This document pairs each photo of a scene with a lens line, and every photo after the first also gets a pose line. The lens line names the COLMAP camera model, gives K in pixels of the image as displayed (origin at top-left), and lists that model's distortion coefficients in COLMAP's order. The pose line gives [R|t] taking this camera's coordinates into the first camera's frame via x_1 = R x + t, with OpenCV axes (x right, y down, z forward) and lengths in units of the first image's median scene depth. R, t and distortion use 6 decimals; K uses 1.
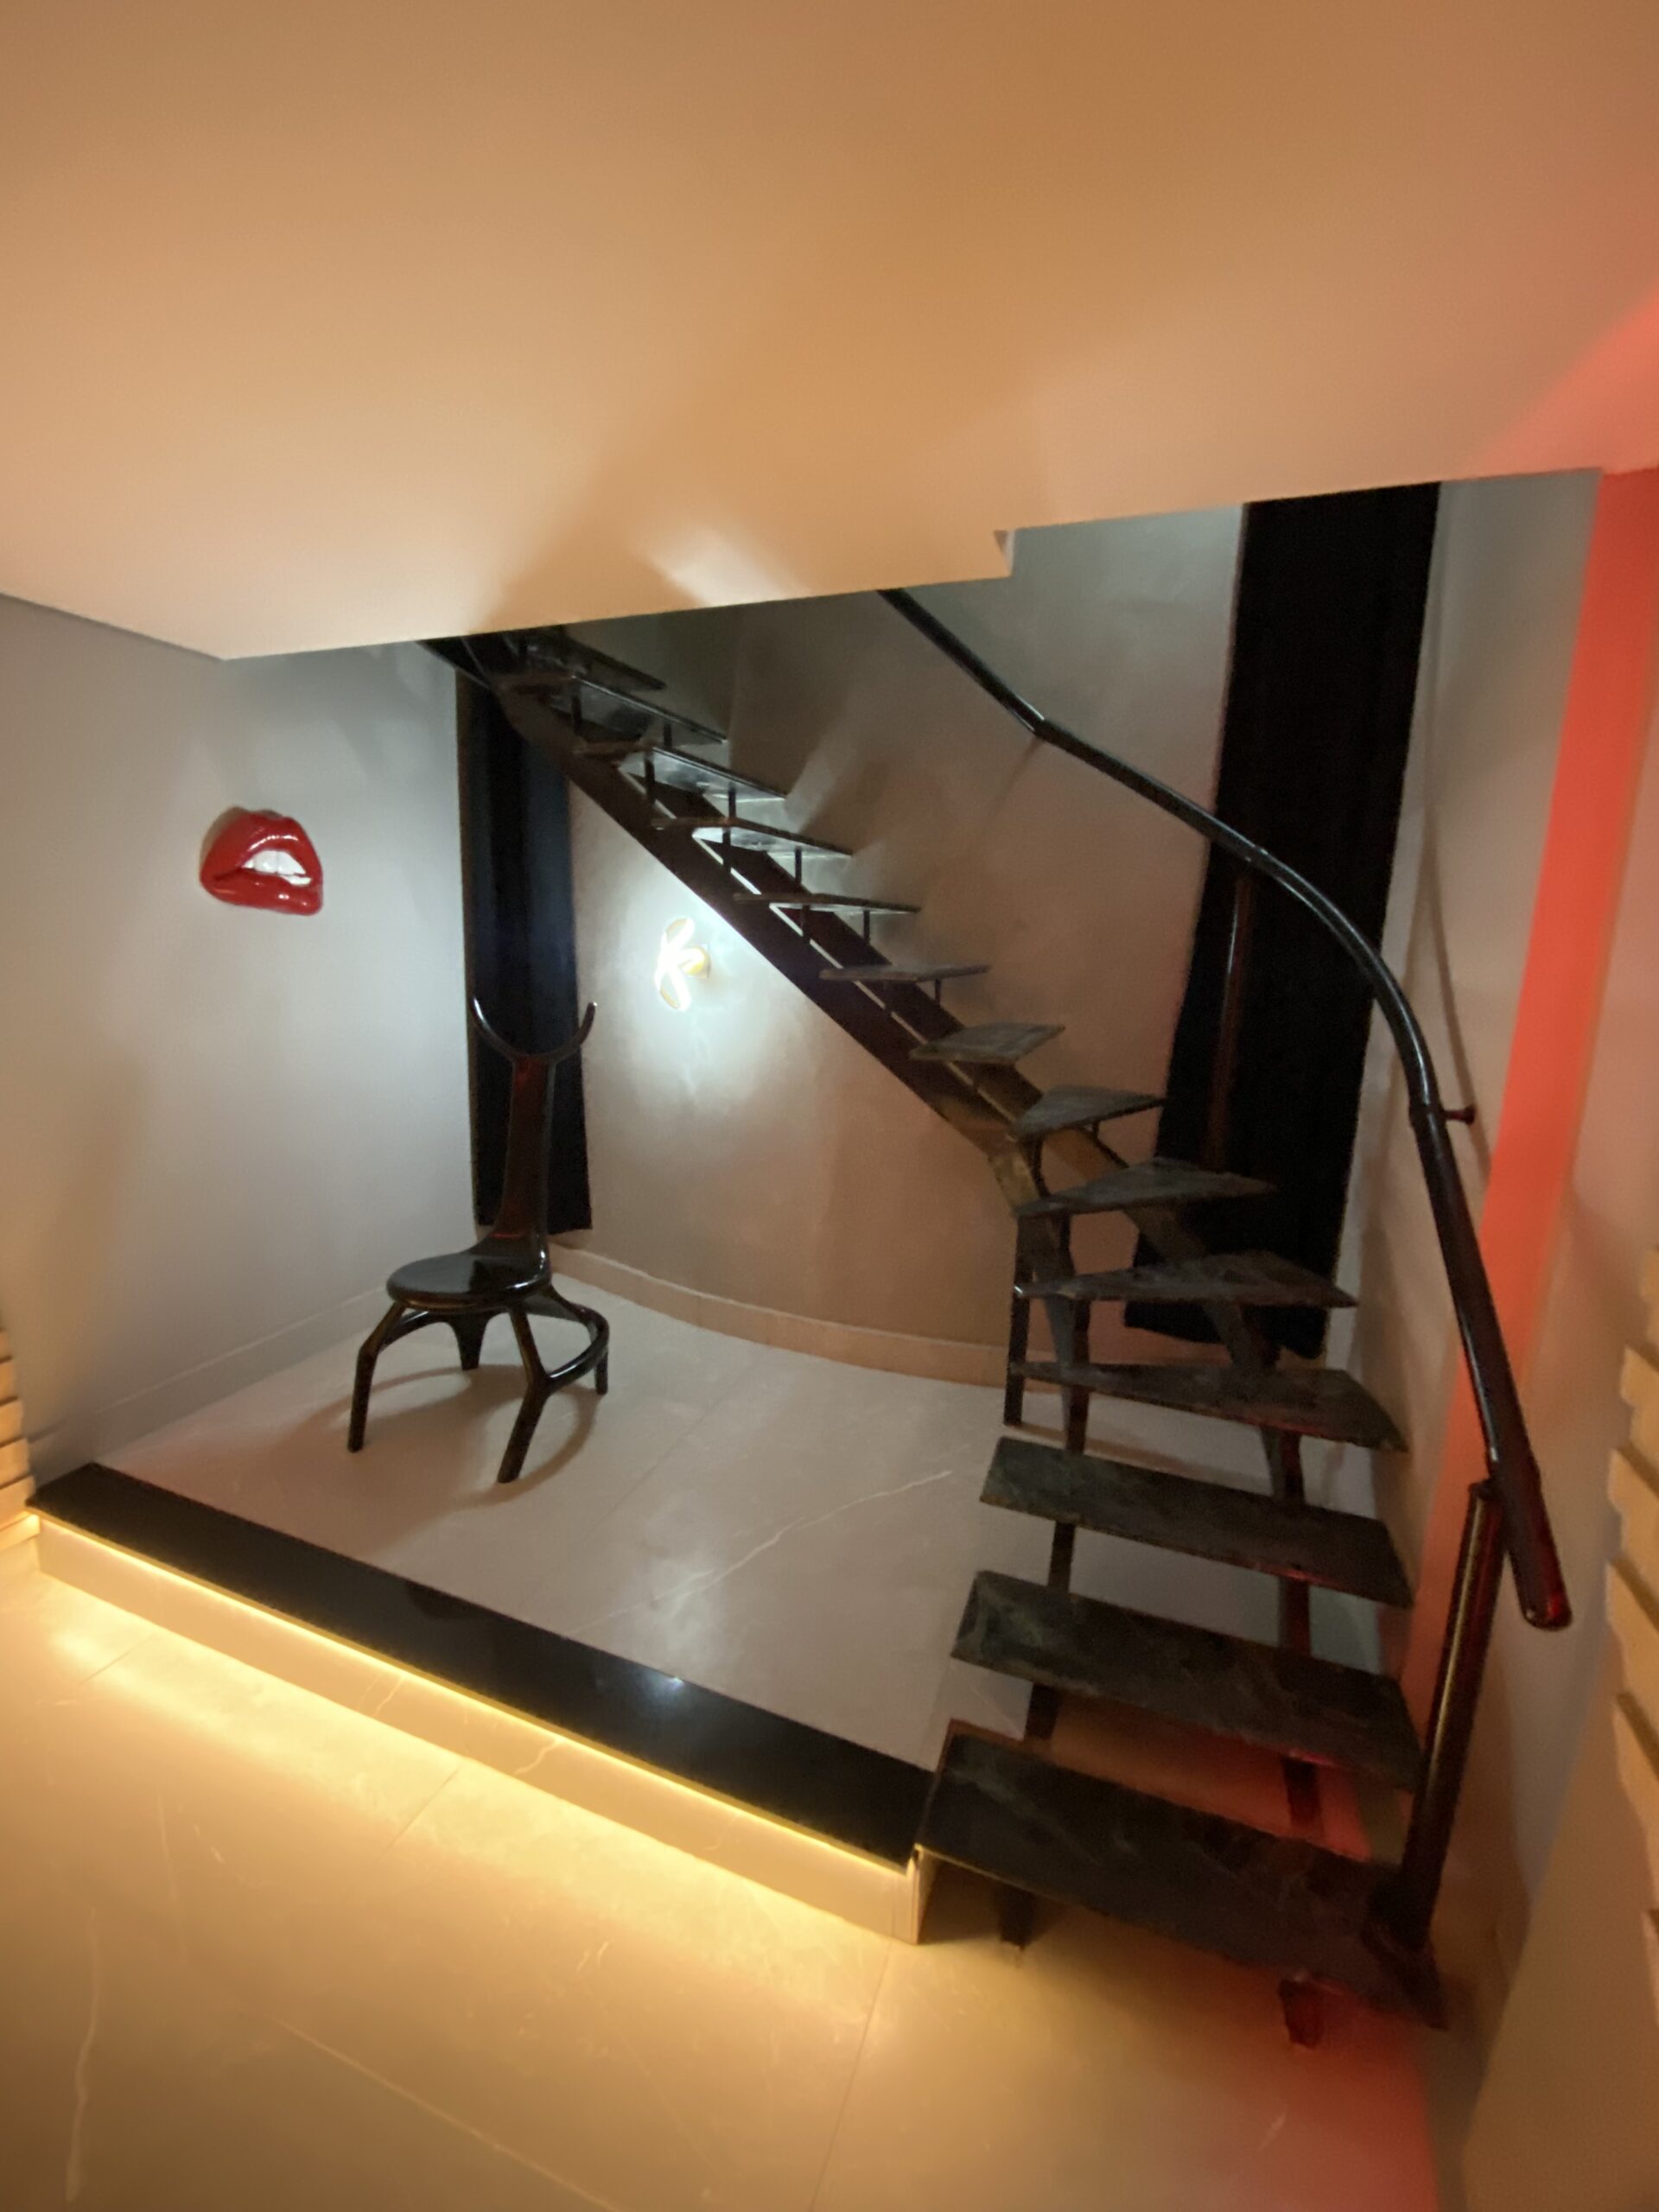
lens RADIAL K [[886.0, 0, 826.7], [0, 886.0, 1103.2], [0, 0, 1]] dist [-0.000869, -0.001631]
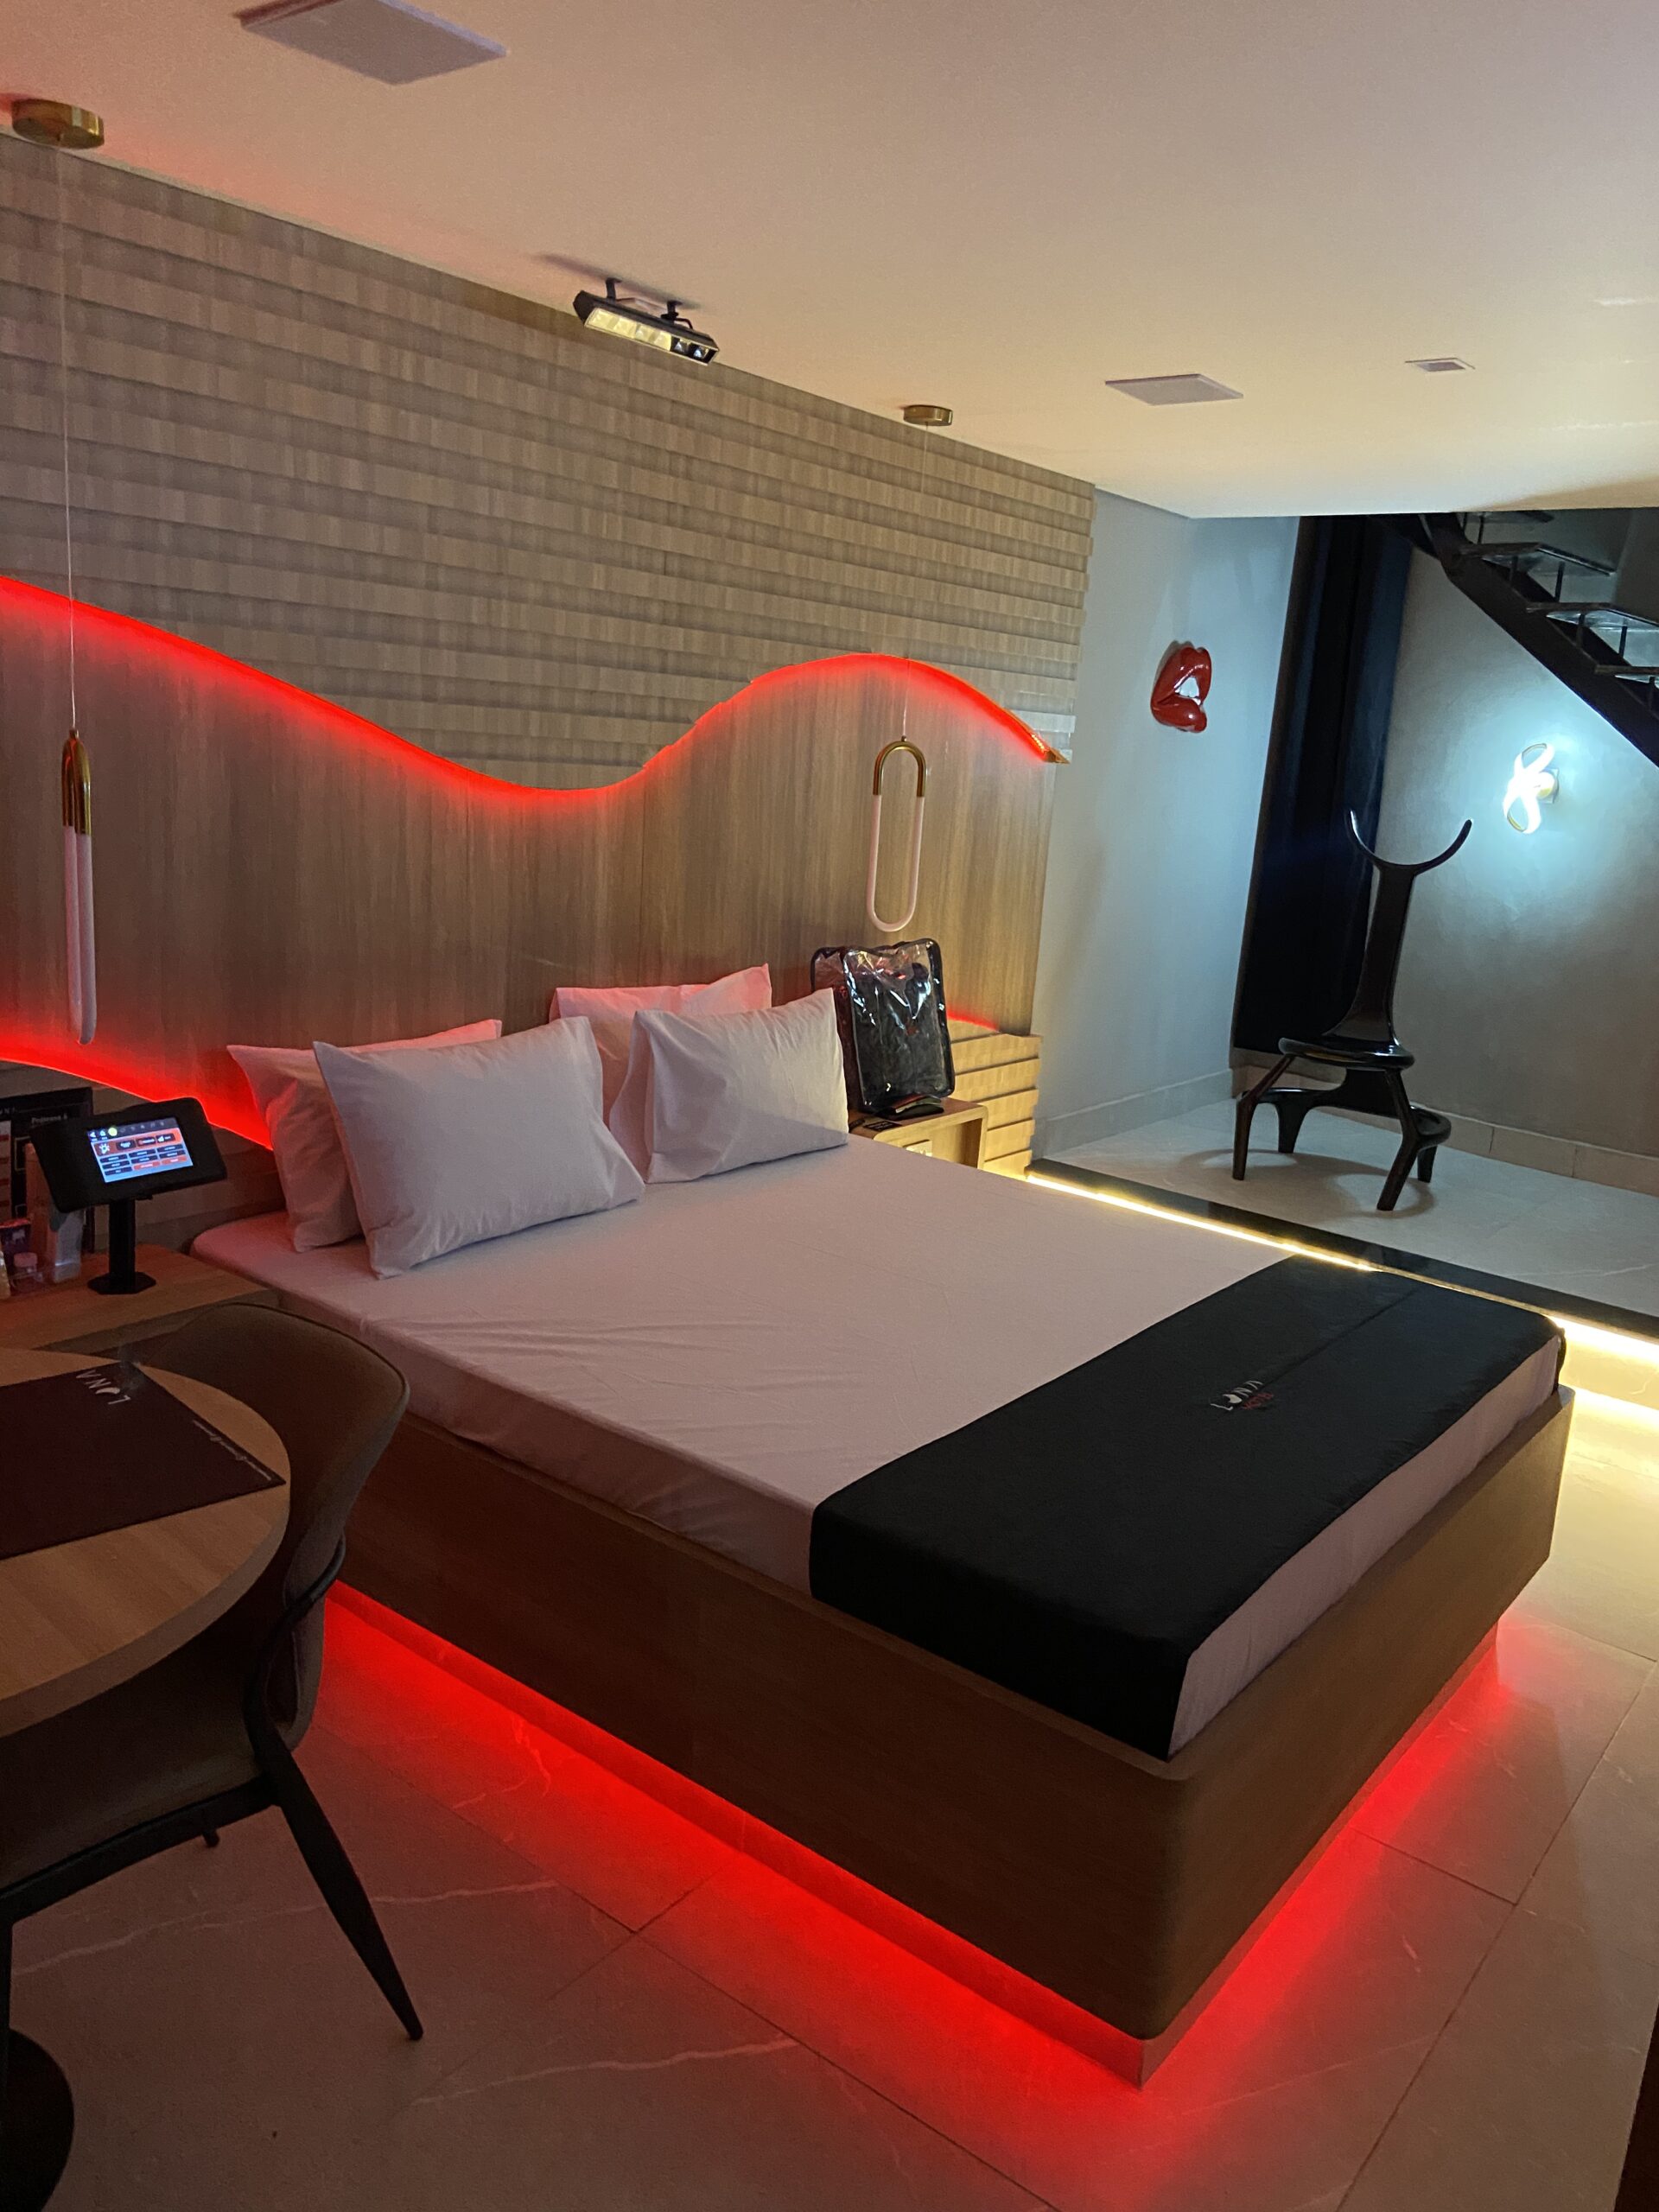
lens RADIAL K [[1659.1, 0, 835.2], [0, 1659.1, 1110.4], [0, 0, 1]] dist [0.106654, -0.127264]
pose [[0.956510, 0.093415, -0.276336, -0.380741], [-0.089762, 0.995627, 0.025868, 0.251103], [0.277544, 0.000062, 0.960713, -1.174305]]
